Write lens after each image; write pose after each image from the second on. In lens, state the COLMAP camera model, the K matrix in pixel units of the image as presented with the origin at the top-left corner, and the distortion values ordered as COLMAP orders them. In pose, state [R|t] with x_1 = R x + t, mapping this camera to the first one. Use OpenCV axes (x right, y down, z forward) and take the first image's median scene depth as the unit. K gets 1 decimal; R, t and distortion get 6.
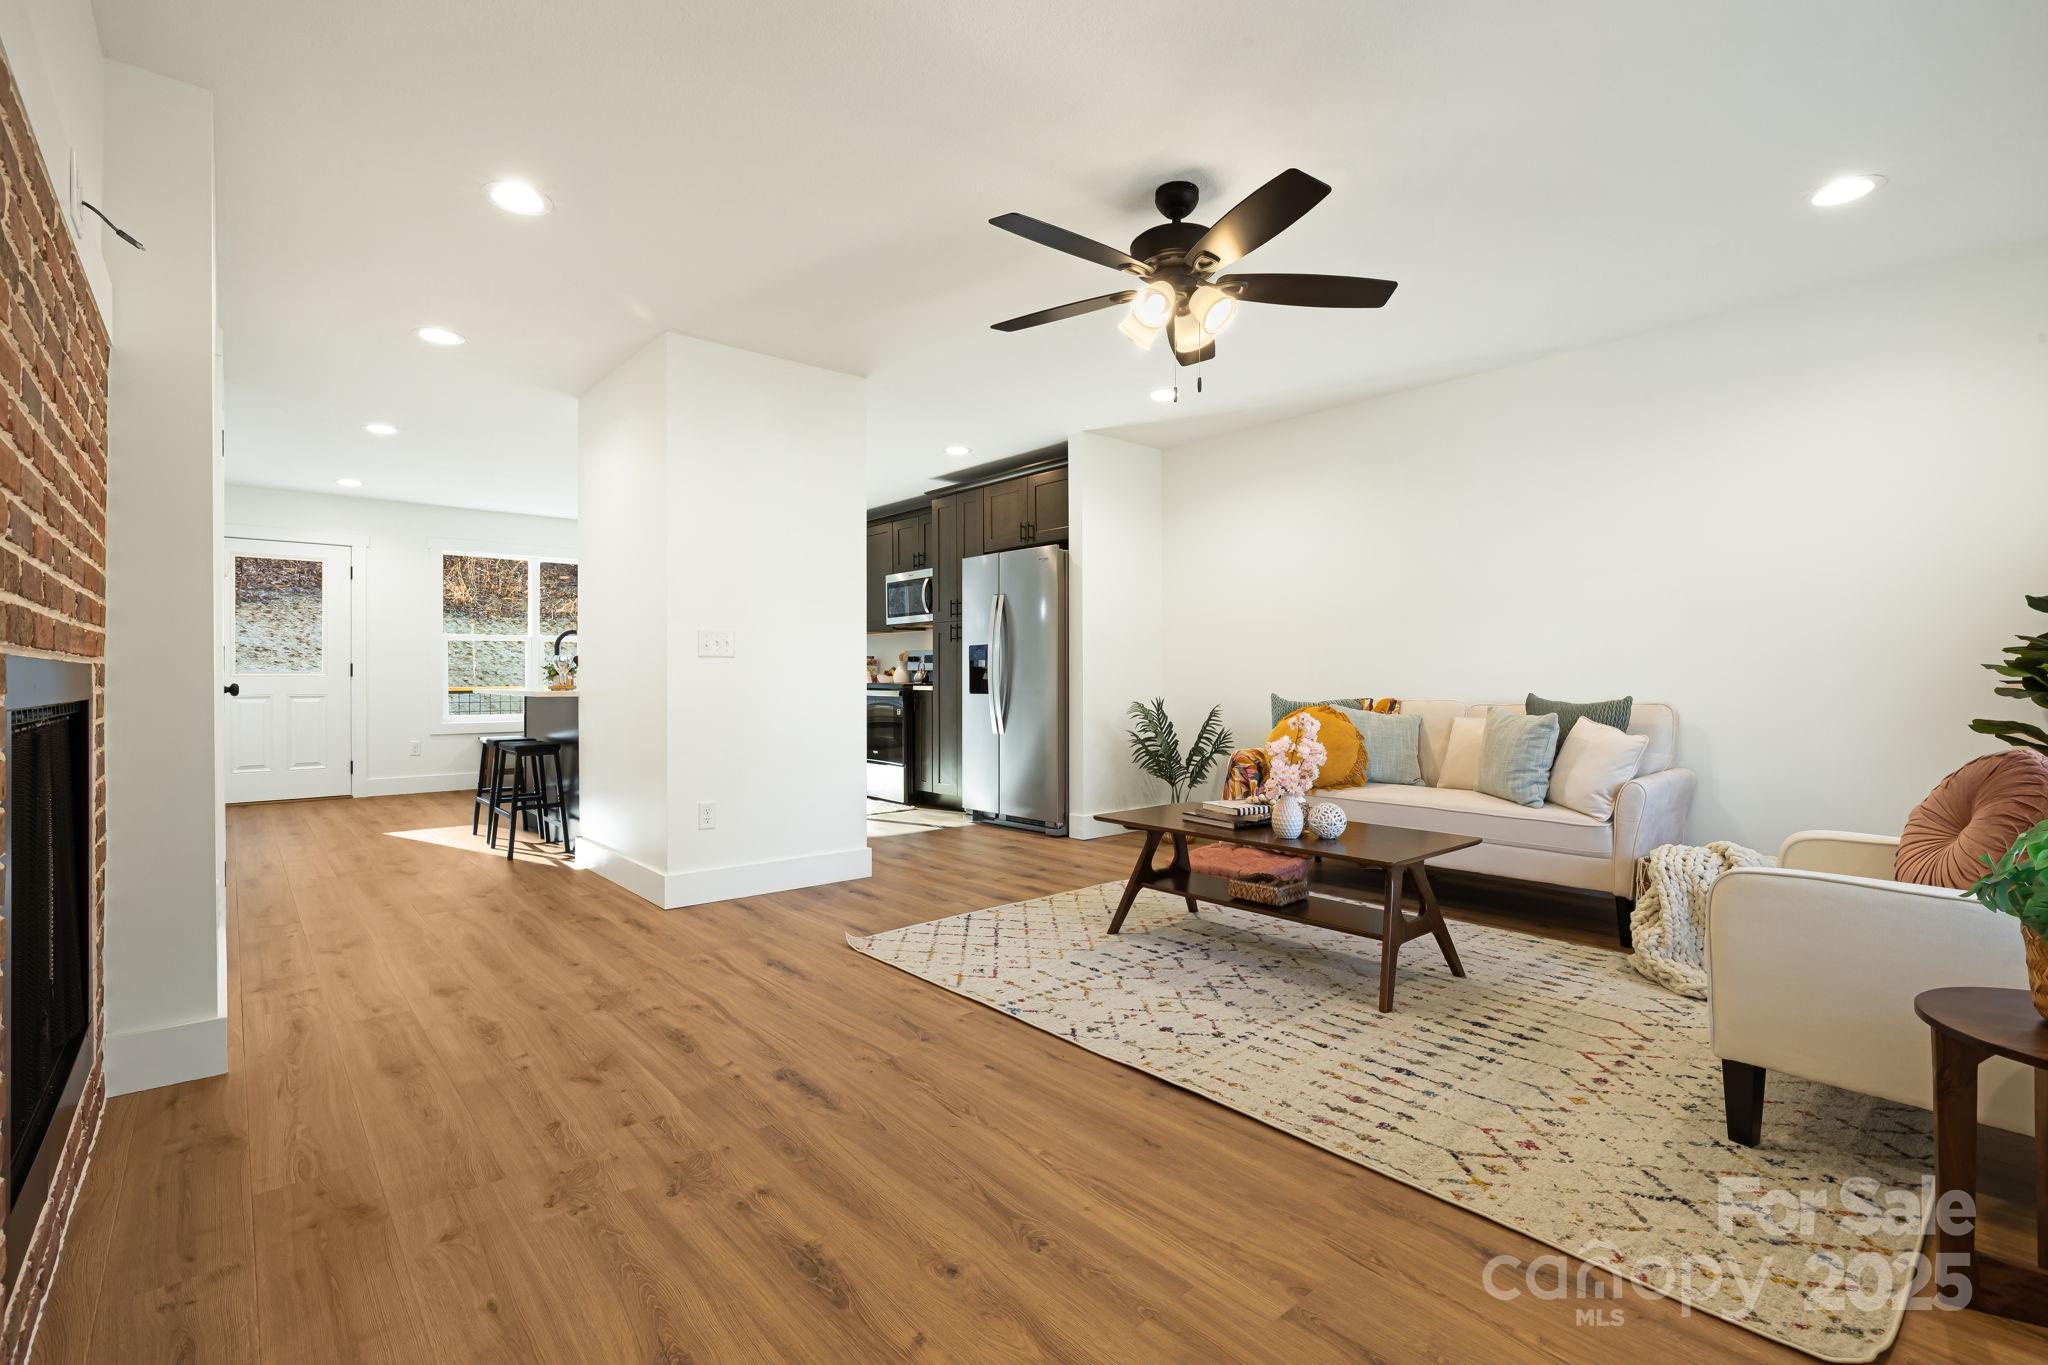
lens RADIAL K [[922.8, 0, 1024.0], [0, 922.8, 682.5], [0, 0, 1]] dist [-0.005413, 0.000120]
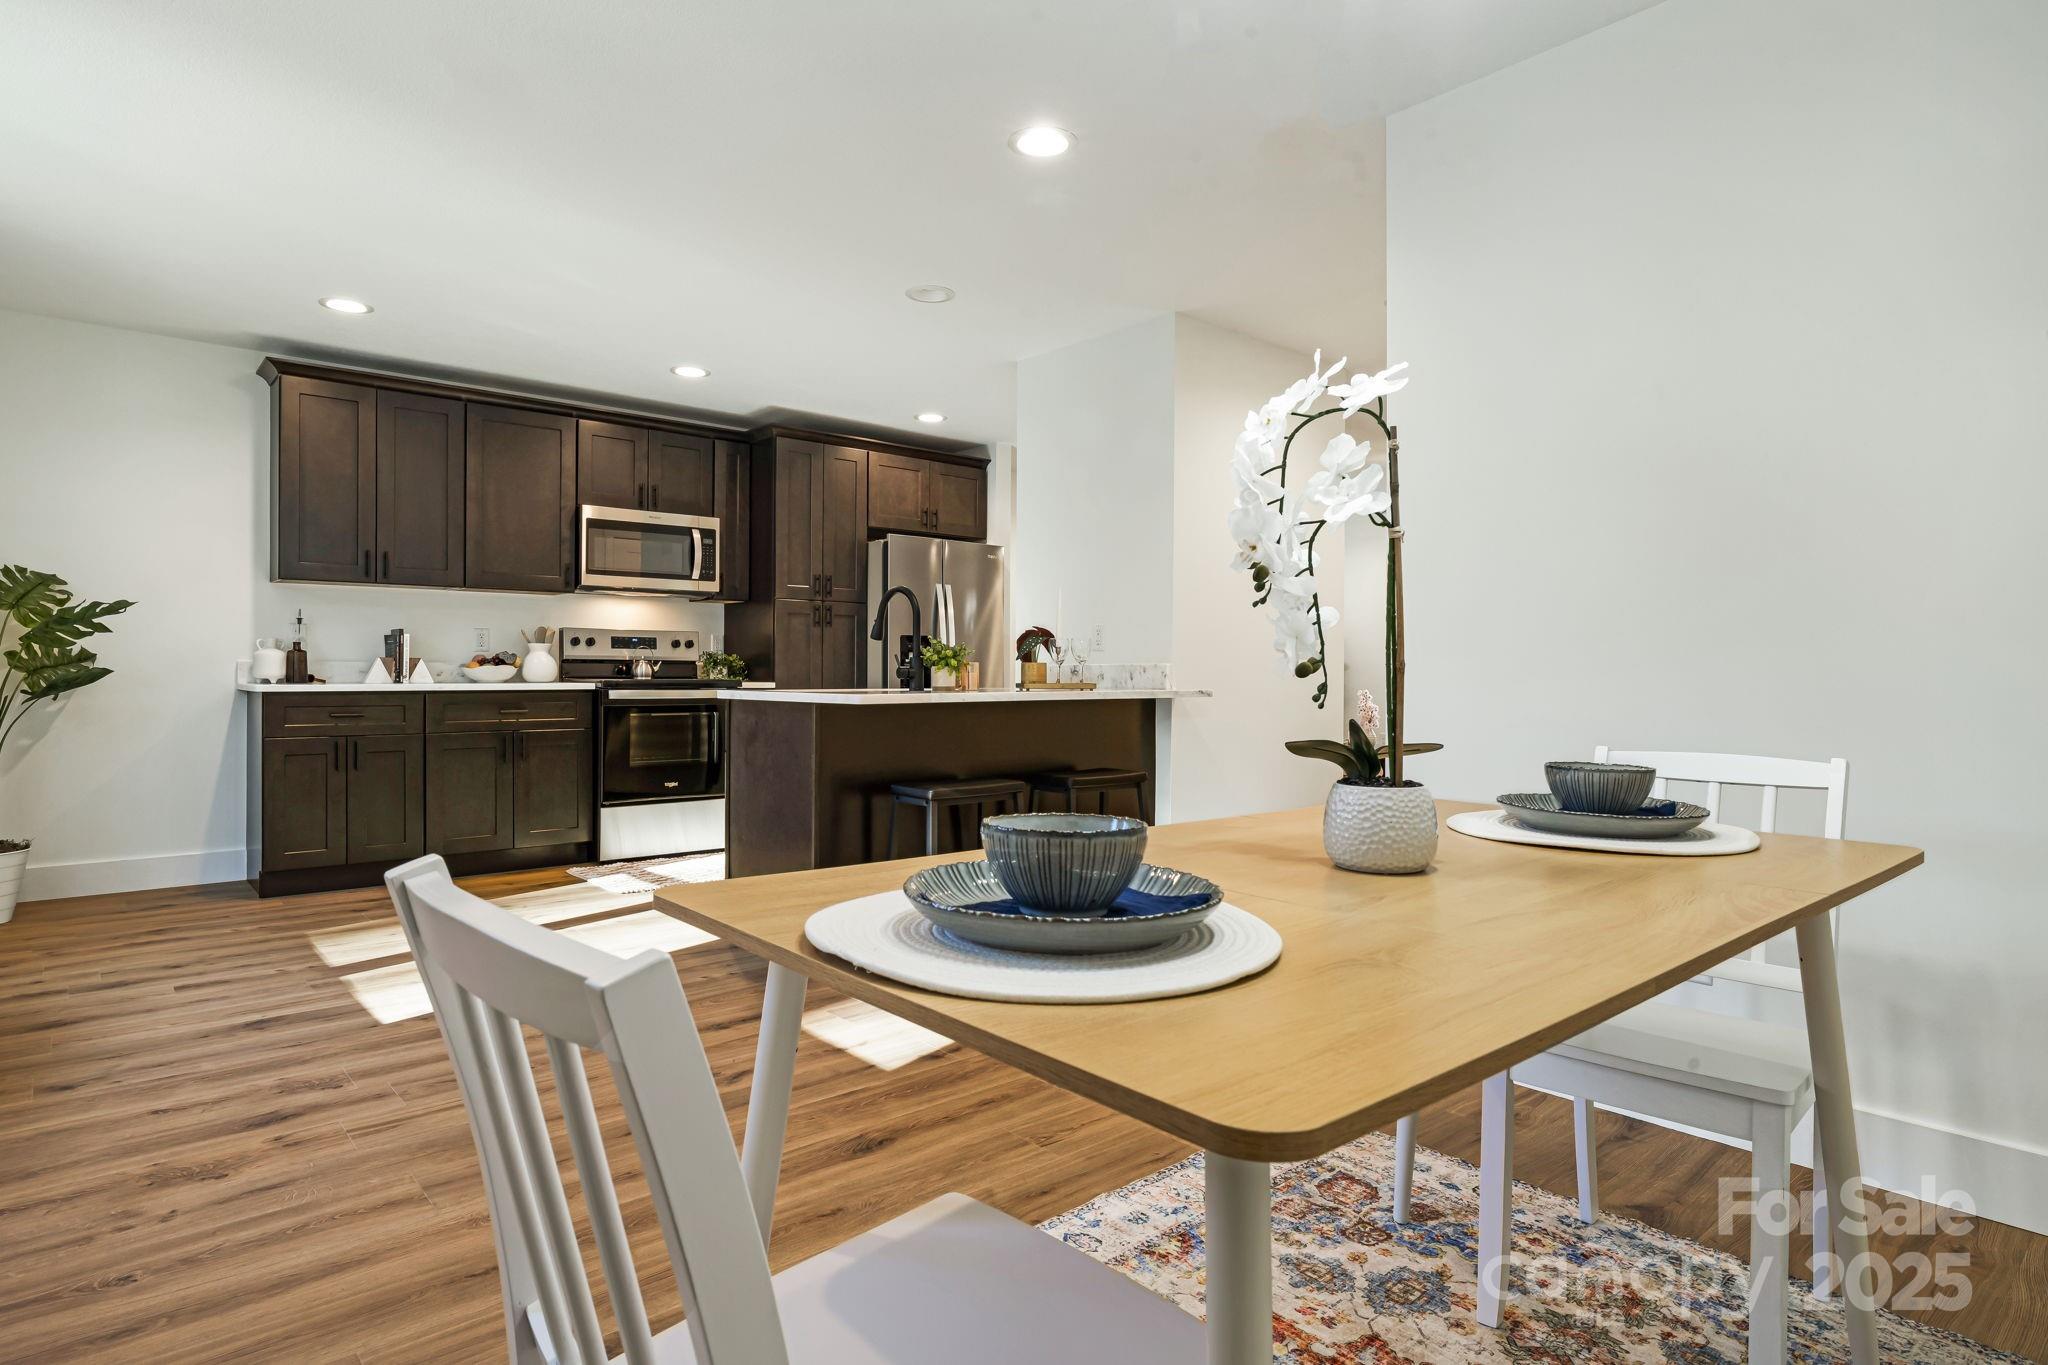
lens RADIAL K [[1112.7, 0, 1024.0], [0, 1112.7, 682.5], [0, 0, 1]] dist [0.002238, -0.000582]
pose [[0.001287, -0.005952, 0.999981, -1.923000], [0.004422, 0.999973, 0.005946, -0.001224], [-0.999989, 0.004415, 0.001314, 1.518874]]
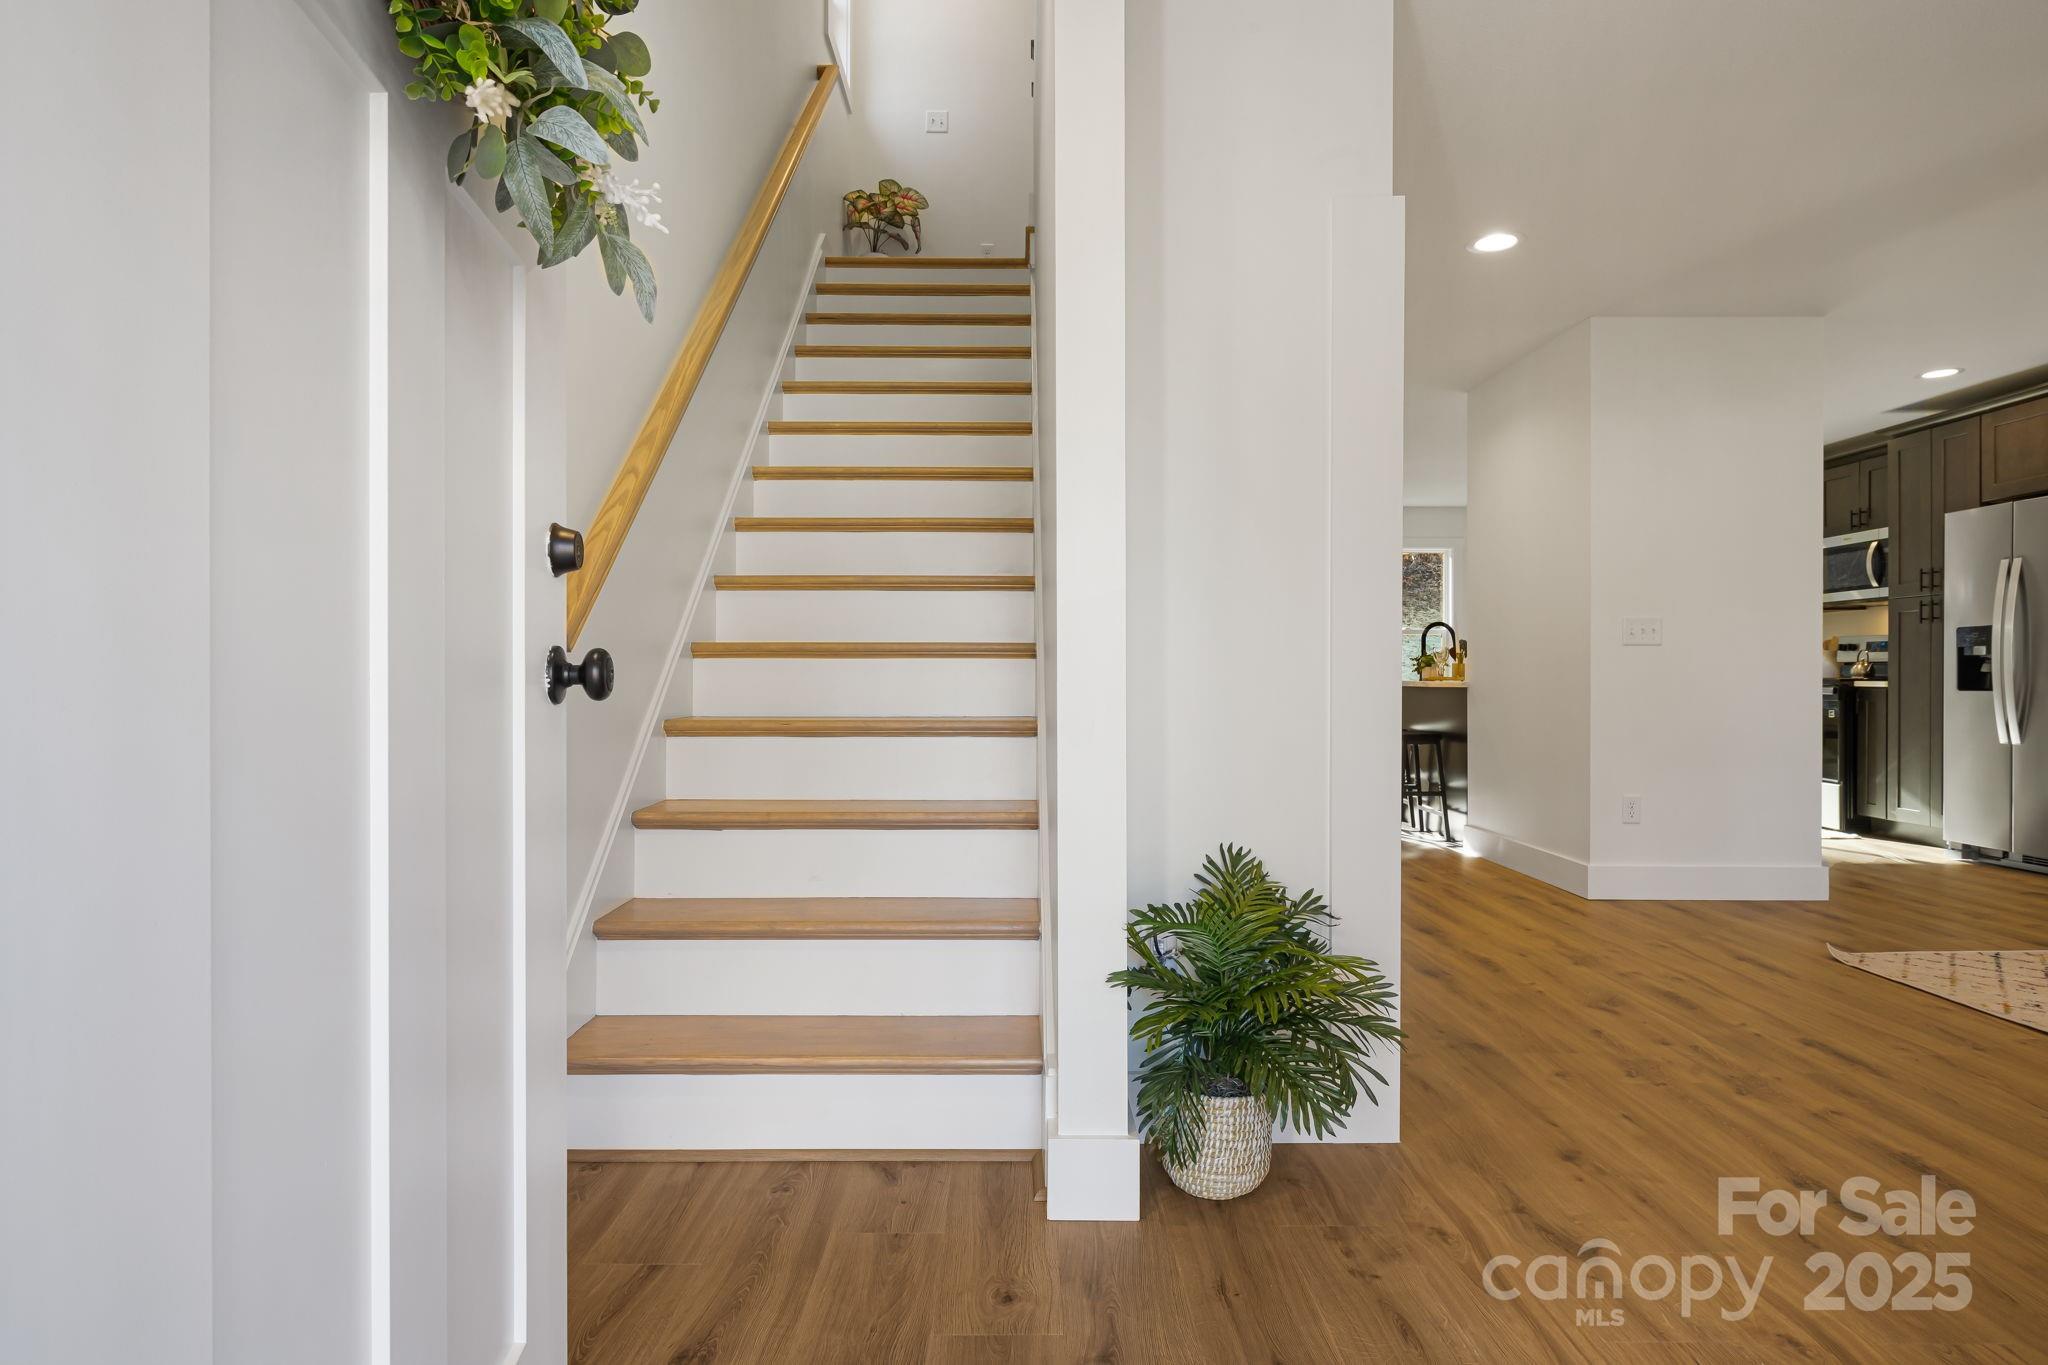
lens RADIAL K [[1112.7, 0, 1024.0], [0, 1112.7, 682.5], [0, 0, 1]] dist [0.002238, -0.000582]
pose [[0.758016, 0.005689, -0.652212, -0.074618], [-0.006213, 0.999980, 0.001501, 0.015270], [0.652207, 0.002914, 0.758036, -0.339633]]
